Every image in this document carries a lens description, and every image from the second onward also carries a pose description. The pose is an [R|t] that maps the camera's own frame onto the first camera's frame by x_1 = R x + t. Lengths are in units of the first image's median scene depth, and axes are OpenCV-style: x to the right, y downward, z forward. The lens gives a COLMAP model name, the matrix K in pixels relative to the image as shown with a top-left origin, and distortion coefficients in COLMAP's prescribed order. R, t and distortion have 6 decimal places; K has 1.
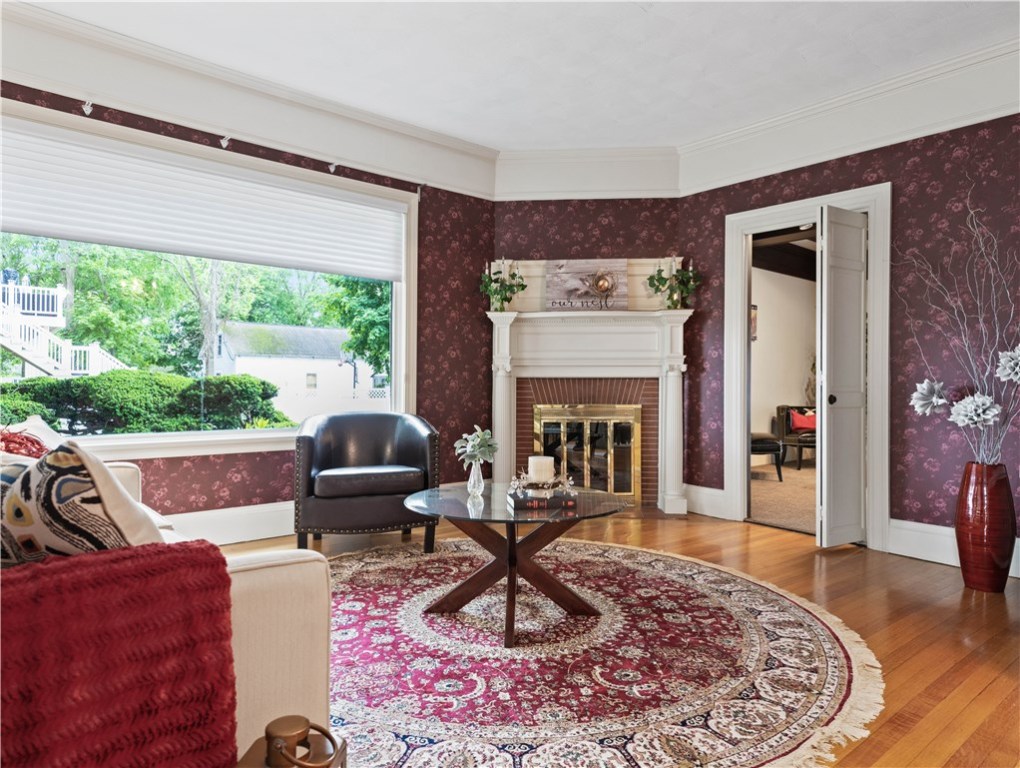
lens RADIAL K [[663.5, 0, 506.3], [0, 663.5, 386.6], [0, 0, 1]] dist [0.015516, 0.000374]
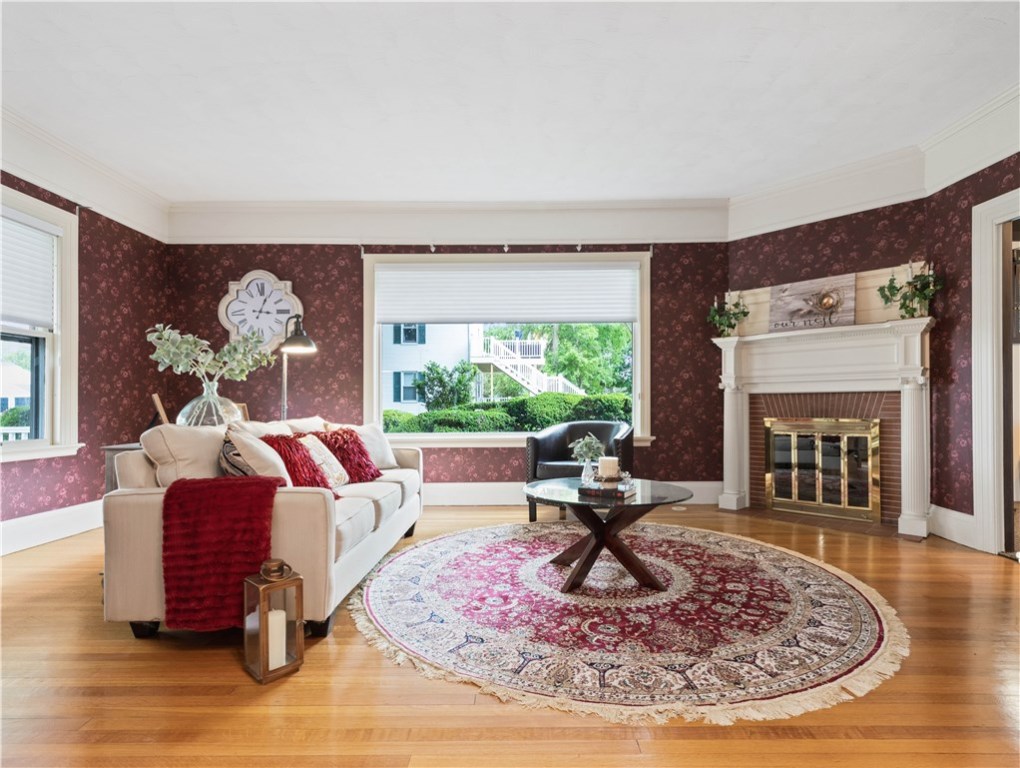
lens RADIAL K [[528.1, 0, 493.7], [0, 528.1, 401.3], [0, 0, 1]] dist [0.011740, -0.001747]
pose [[0.747899, -0.011053, -0.663721, 0.327216], [0.010730, 0.999932, -0.004561, -0.001512], [0.663726, -0.003710, 0.747967, 0.042177]]
